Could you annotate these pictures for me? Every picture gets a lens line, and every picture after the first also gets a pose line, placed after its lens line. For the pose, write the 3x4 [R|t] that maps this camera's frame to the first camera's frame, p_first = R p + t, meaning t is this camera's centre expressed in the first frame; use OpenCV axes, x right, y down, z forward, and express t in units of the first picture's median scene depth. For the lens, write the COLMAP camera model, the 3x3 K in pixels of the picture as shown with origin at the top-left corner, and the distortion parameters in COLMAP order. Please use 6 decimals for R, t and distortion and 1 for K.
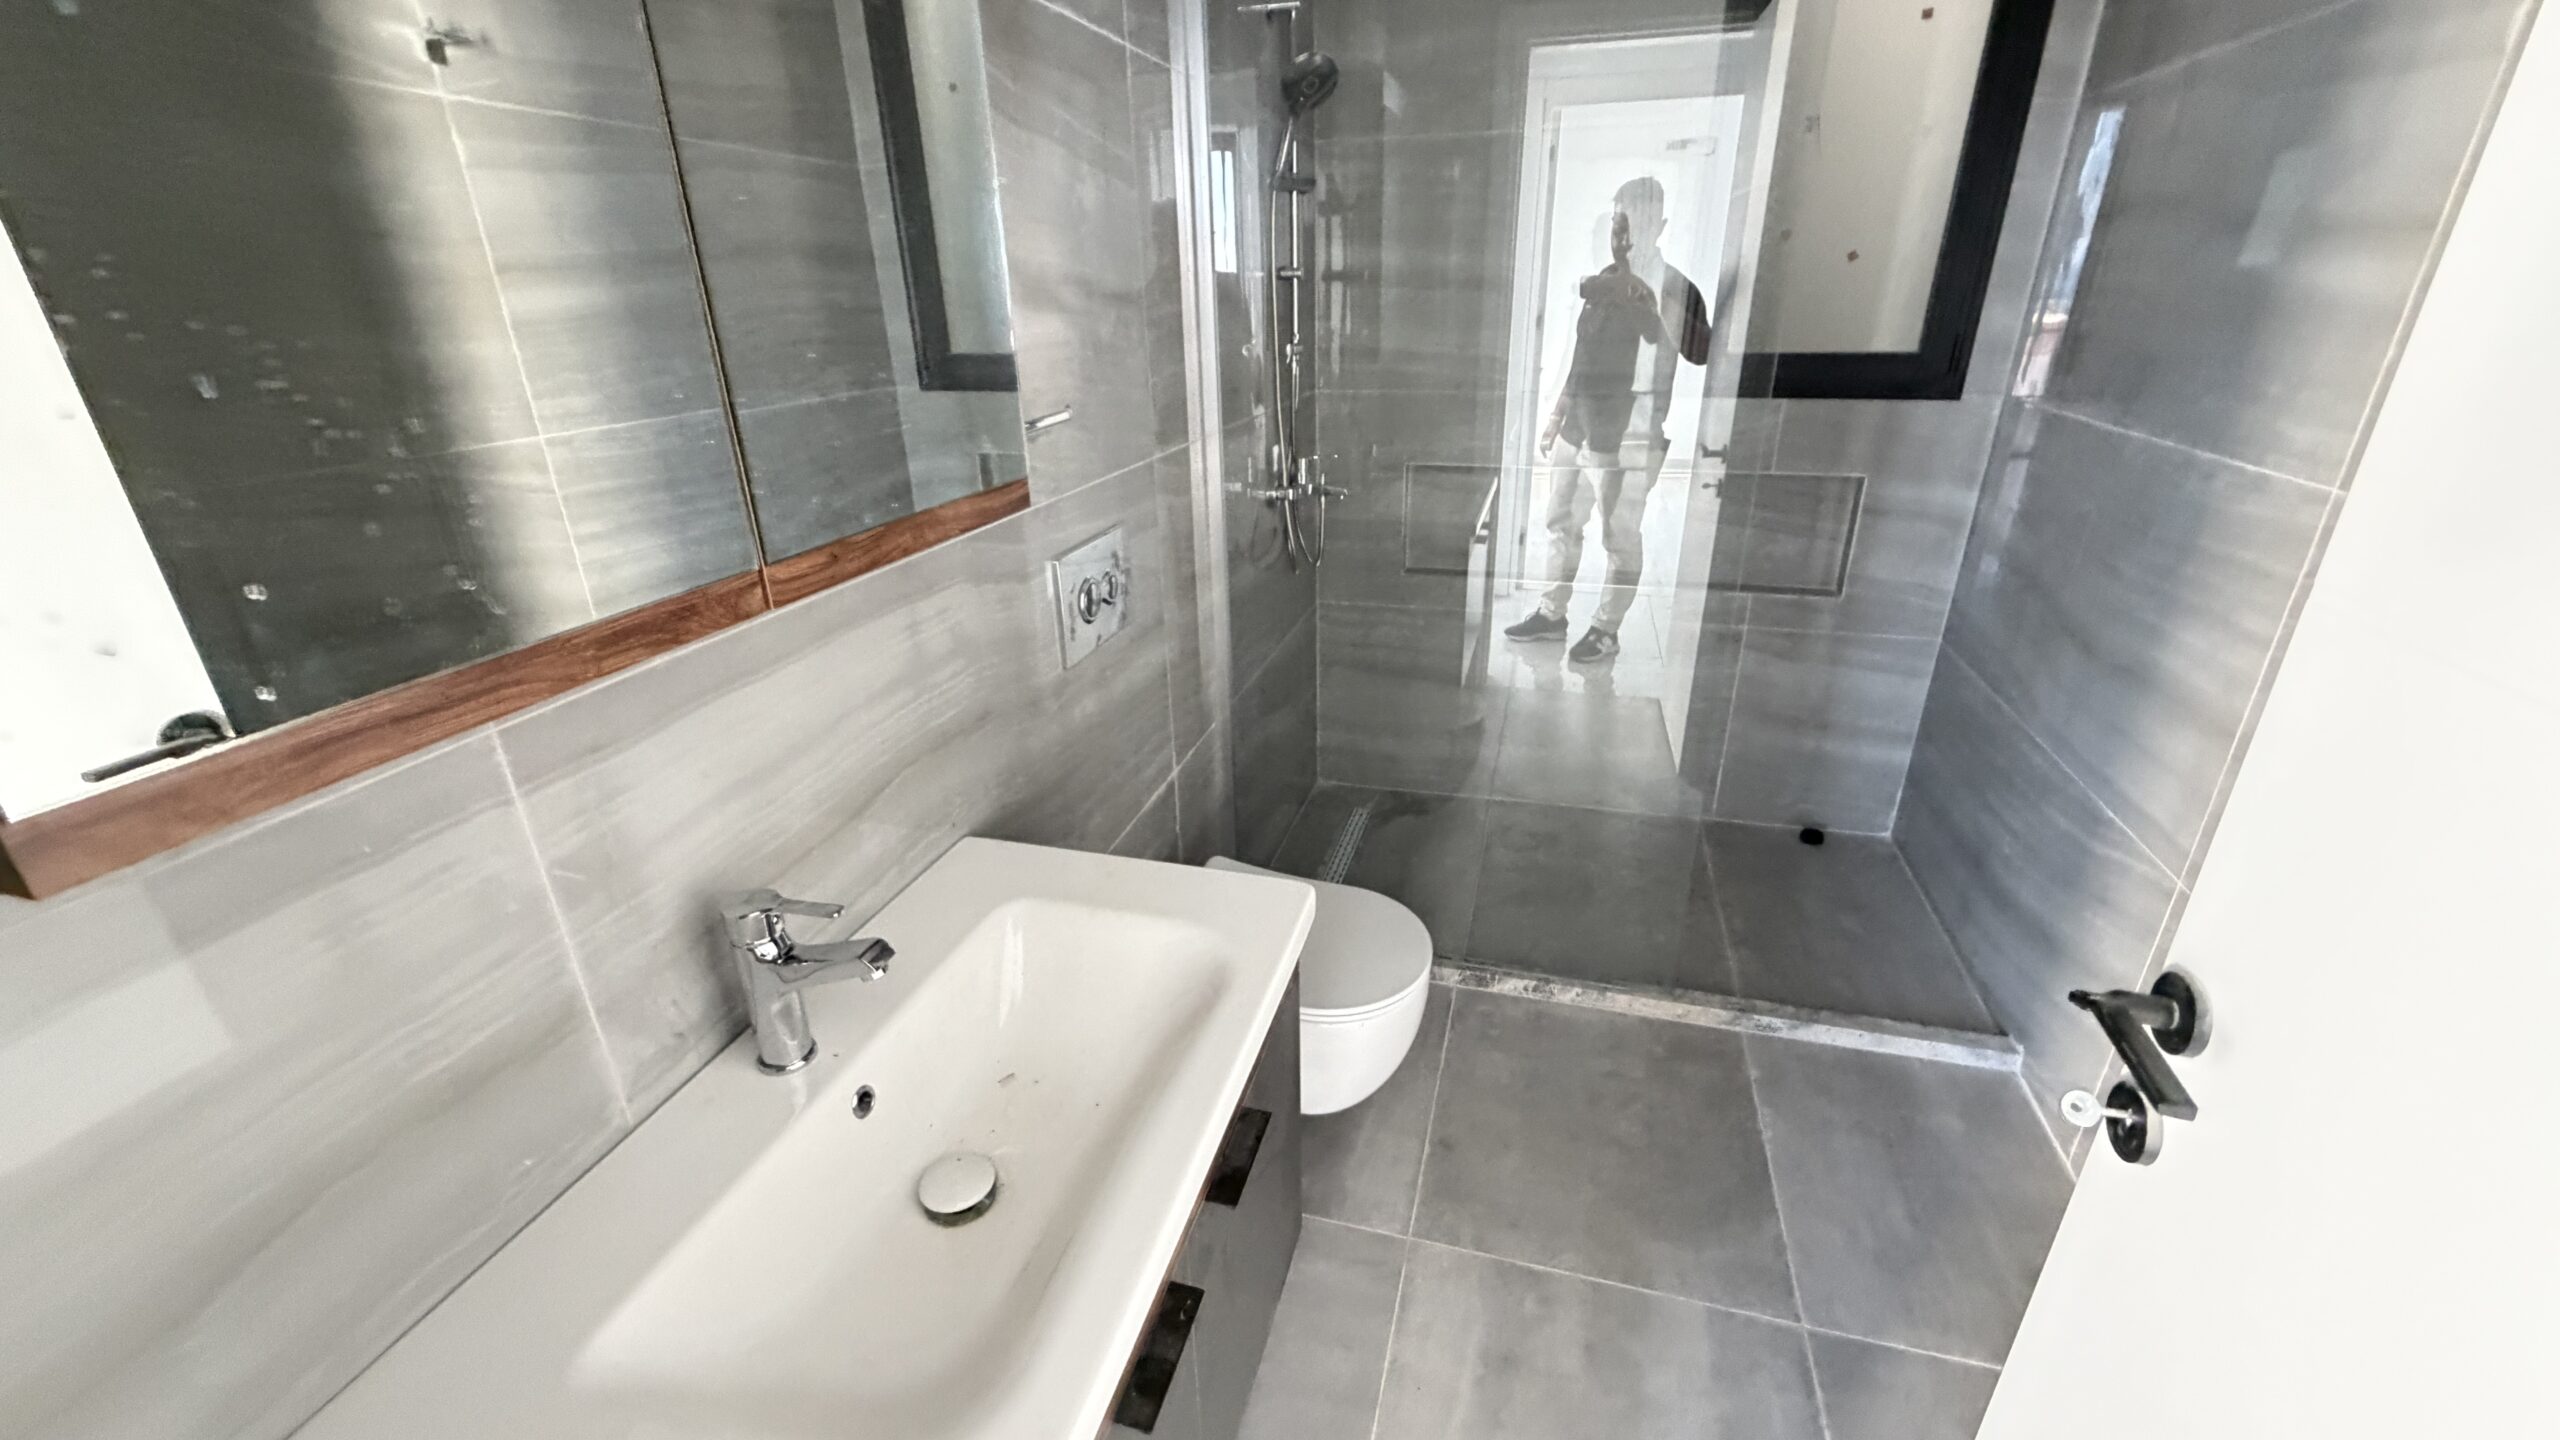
lens RADIAL K [[1014.1, 0, 1274.0], [0, 1014.1, 726.3], [0, 0, 1]] dist [-0.000945, -0.000093]
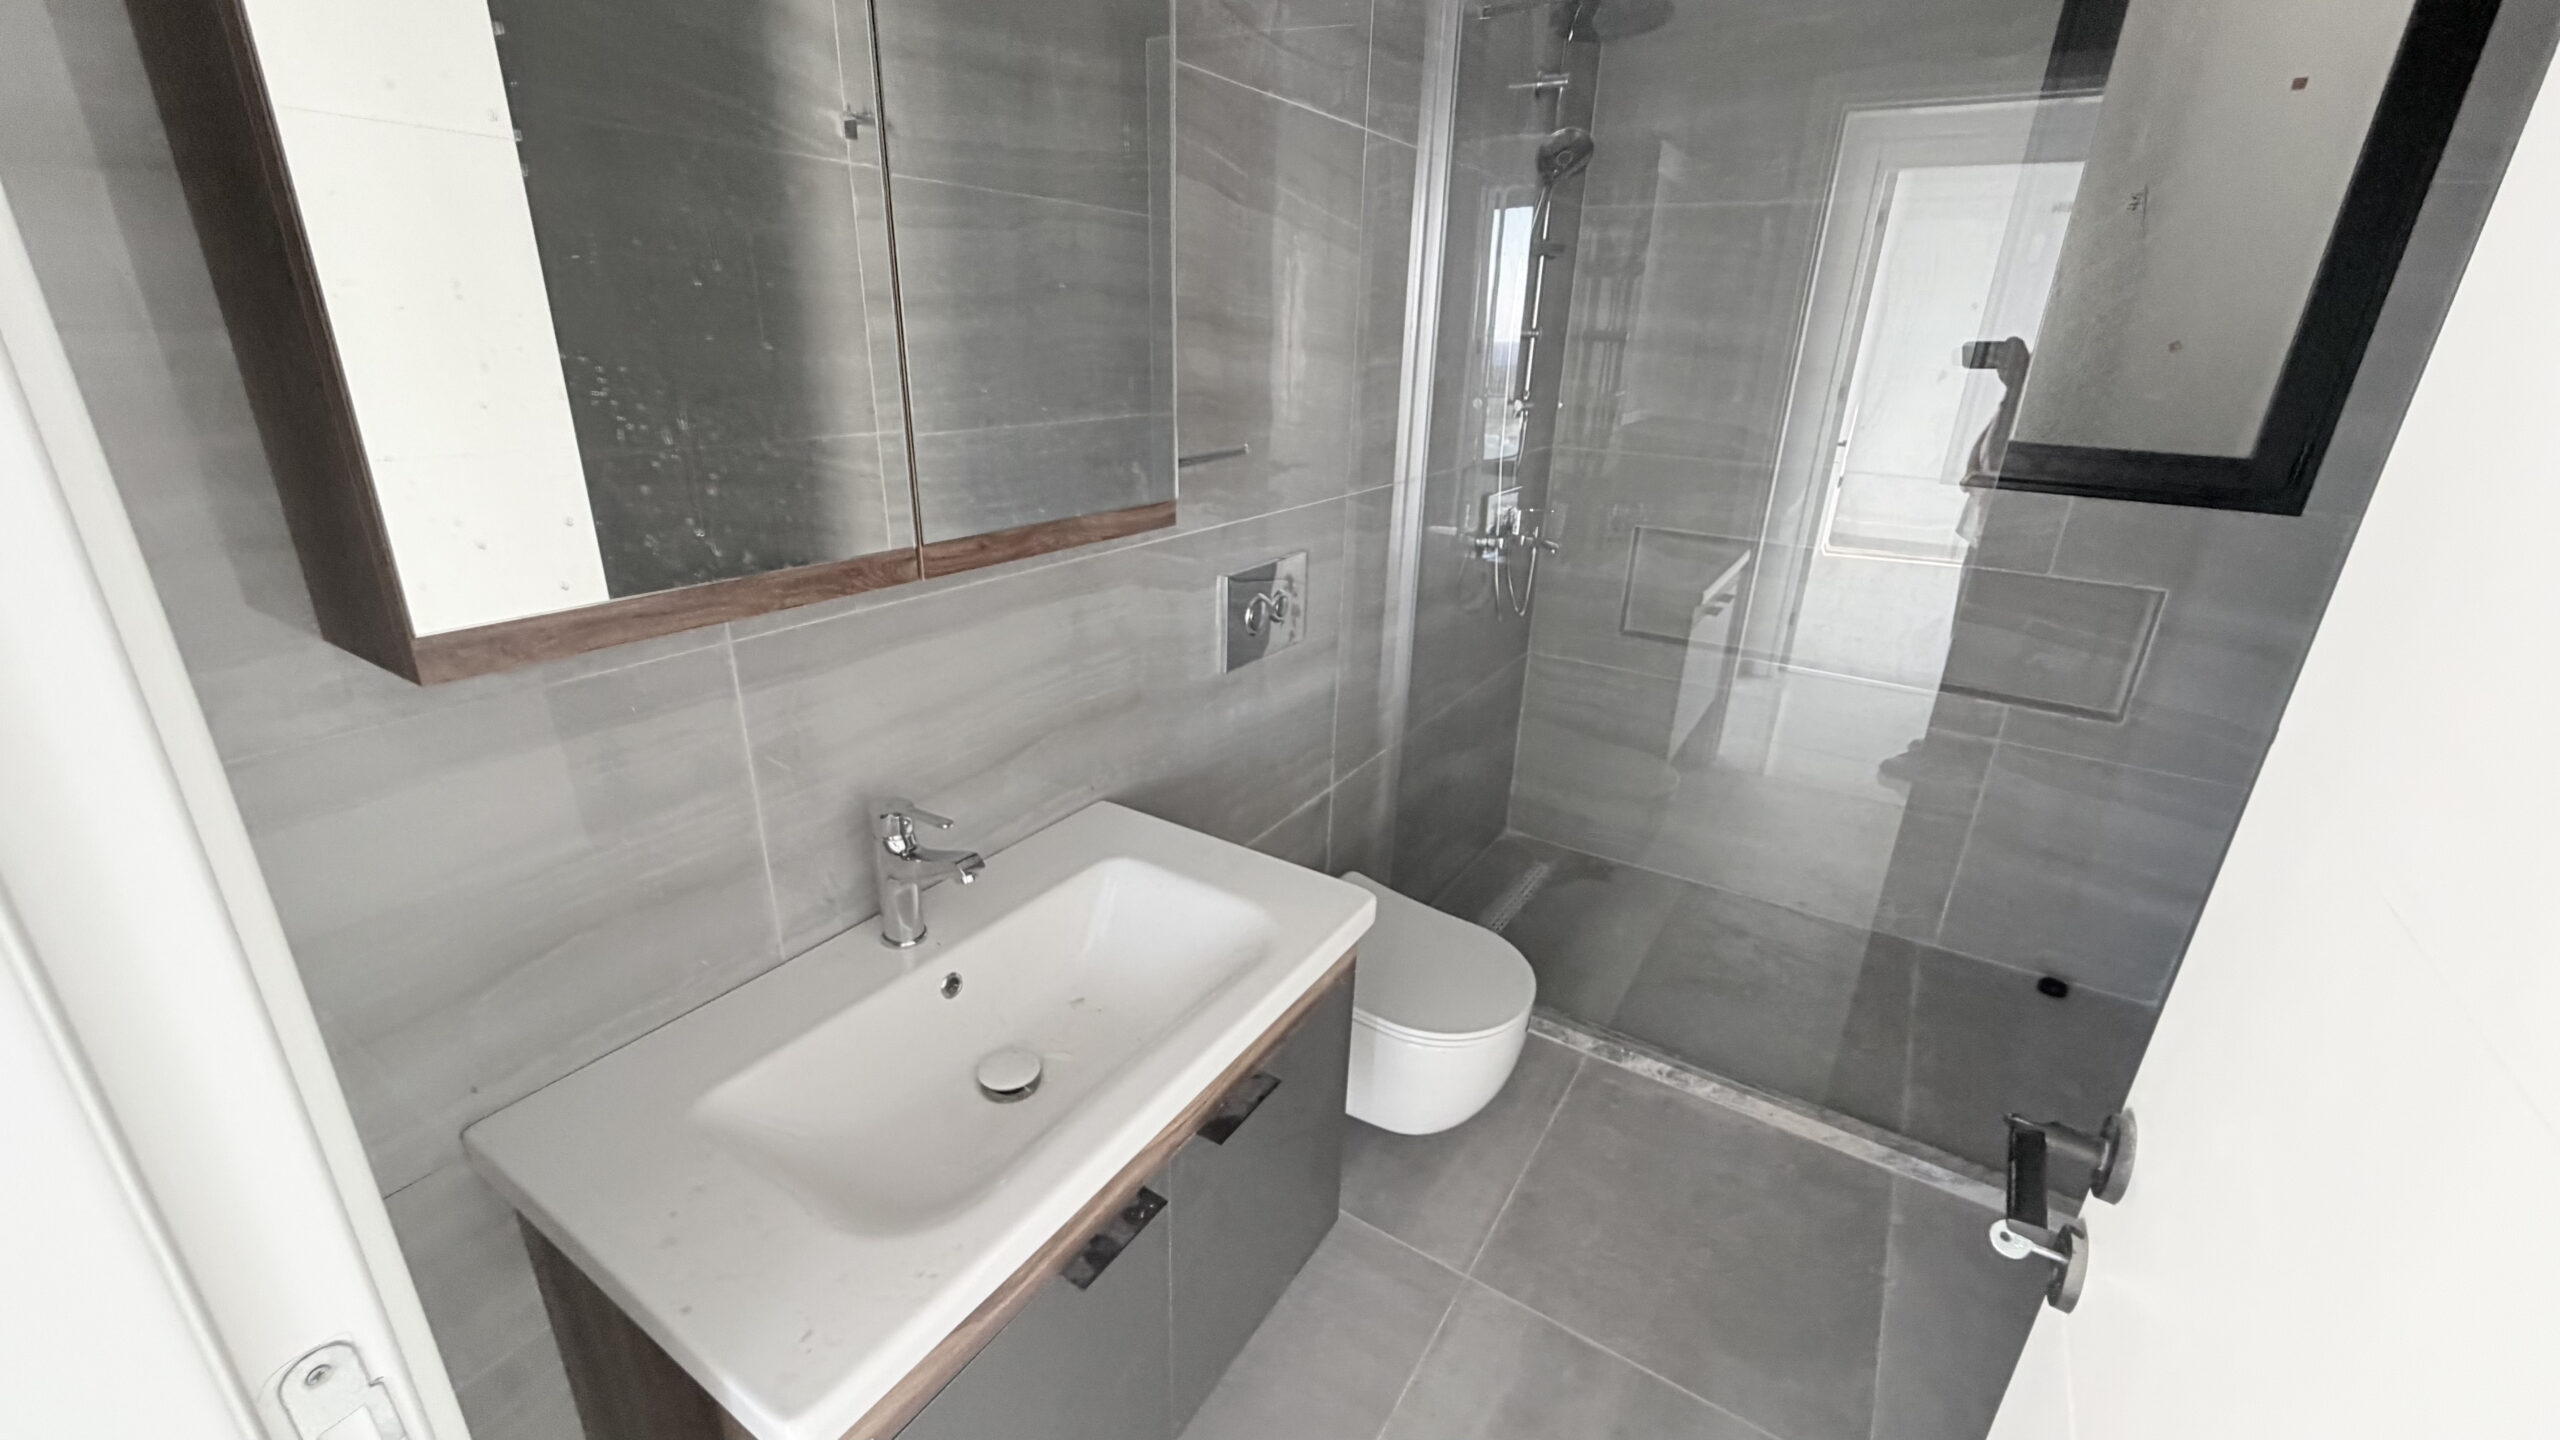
lens RADIAL K [[1017.7, 0, 1275.9], [0, 1017.7, 722.1], [0, 0, 1]] dist [-0.000190, -0.000192]
pose [[0.955293, 0.148735, -0.255524, 0.144652], [-0.158753, 0.987137, -0.018916, 0.009217], [0.249423, 0.058636, 0.966618, -0.070082]]
